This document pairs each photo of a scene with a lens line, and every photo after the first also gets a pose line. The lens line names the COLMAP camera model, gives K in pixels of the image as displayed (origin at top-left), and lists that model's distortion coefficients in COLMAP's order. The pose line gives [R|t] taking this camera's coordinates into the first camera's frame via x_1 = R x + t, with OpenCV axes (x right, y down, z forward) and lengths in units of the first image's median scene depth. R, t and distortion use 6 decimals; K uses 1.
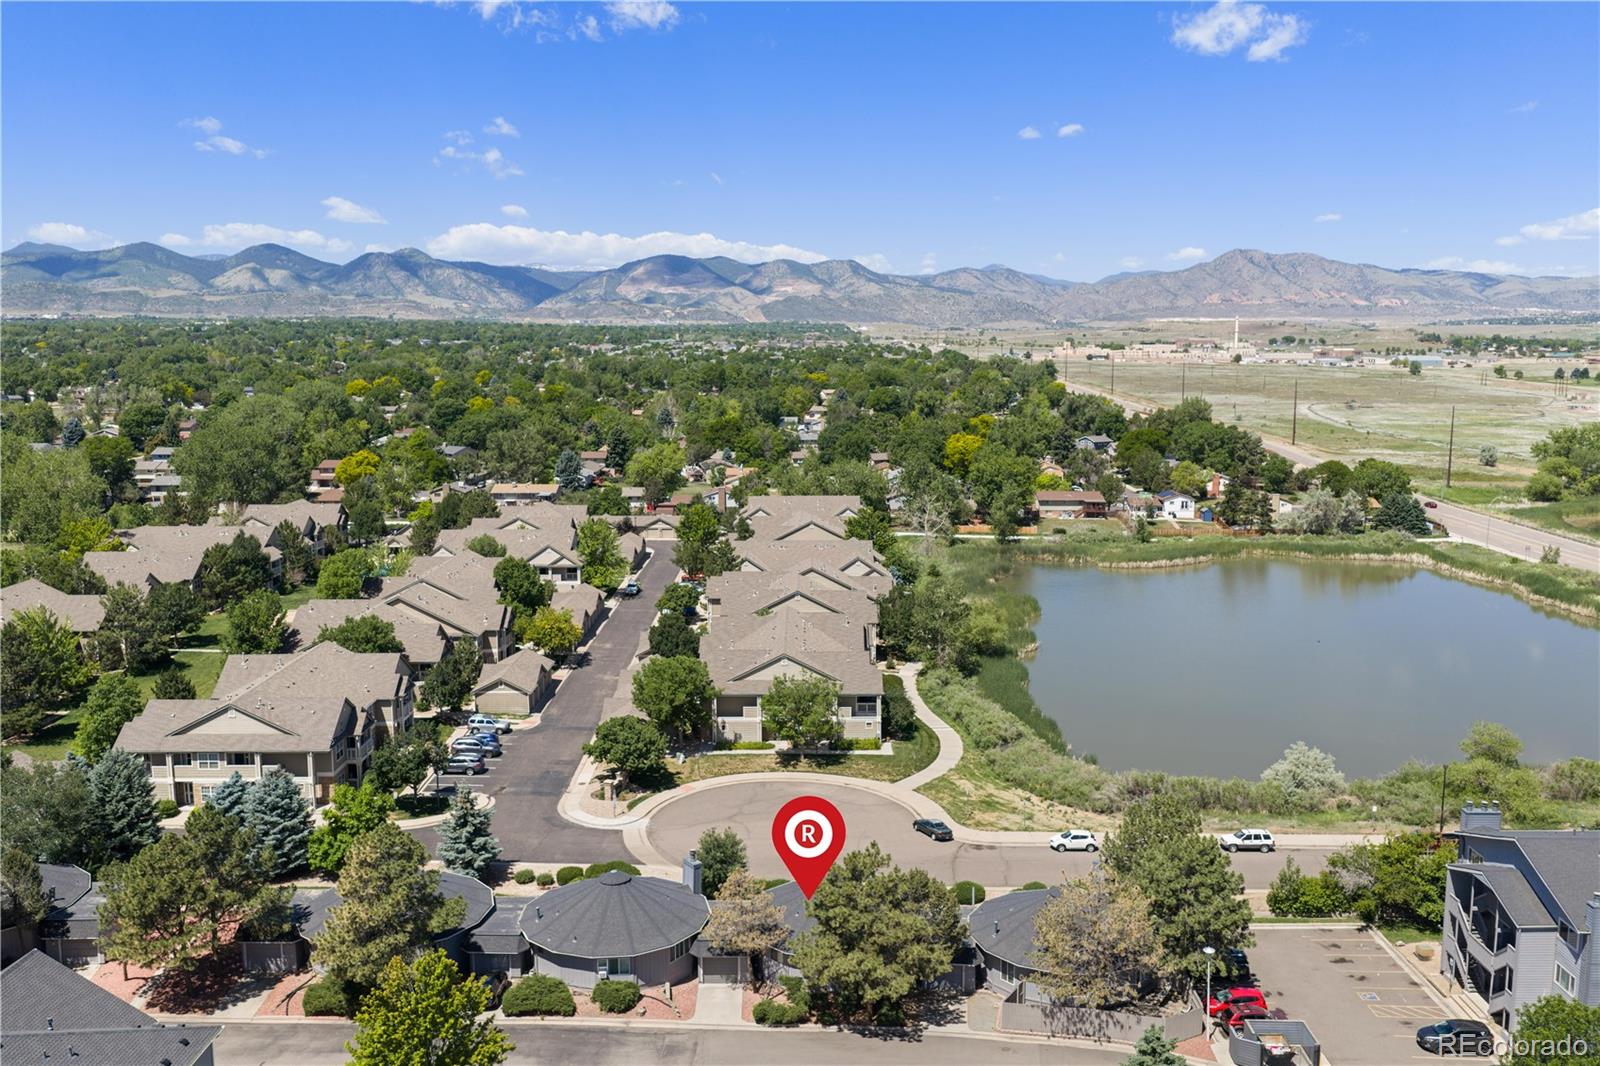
lens RADIAL K [[1314.7, 0, 846.0], [0, 1314.7, 534.1], [0, 0, 1]] dist [0.016282, -0.043394]
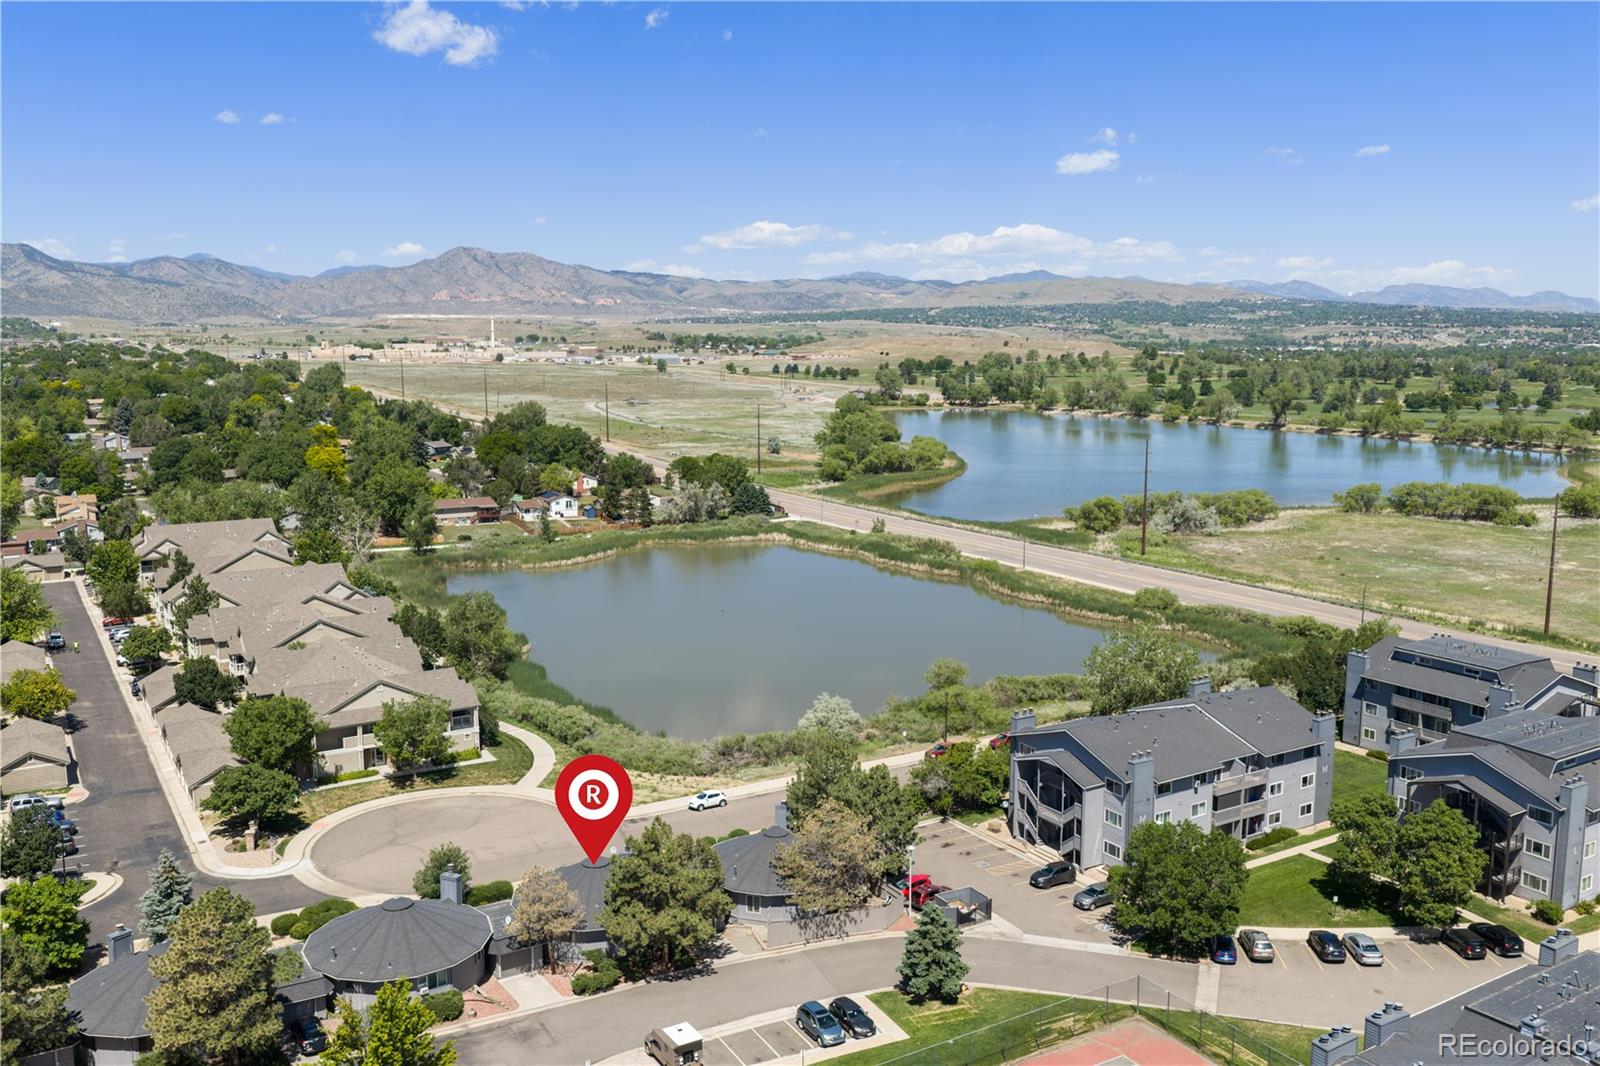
lens RADIAL K [[1316.9, 0, 800.0], [0, 1316.9, 533.0], [0, 0, 1]] dist [0.015387, -0.038098]
pose [[0.852176, -0.077814, 0.517437, -0.152474], [0.075699, 0.996811, 0.025233, -0.012550], [-0.517750, 0.017667, 0.855349, -0.024008]]
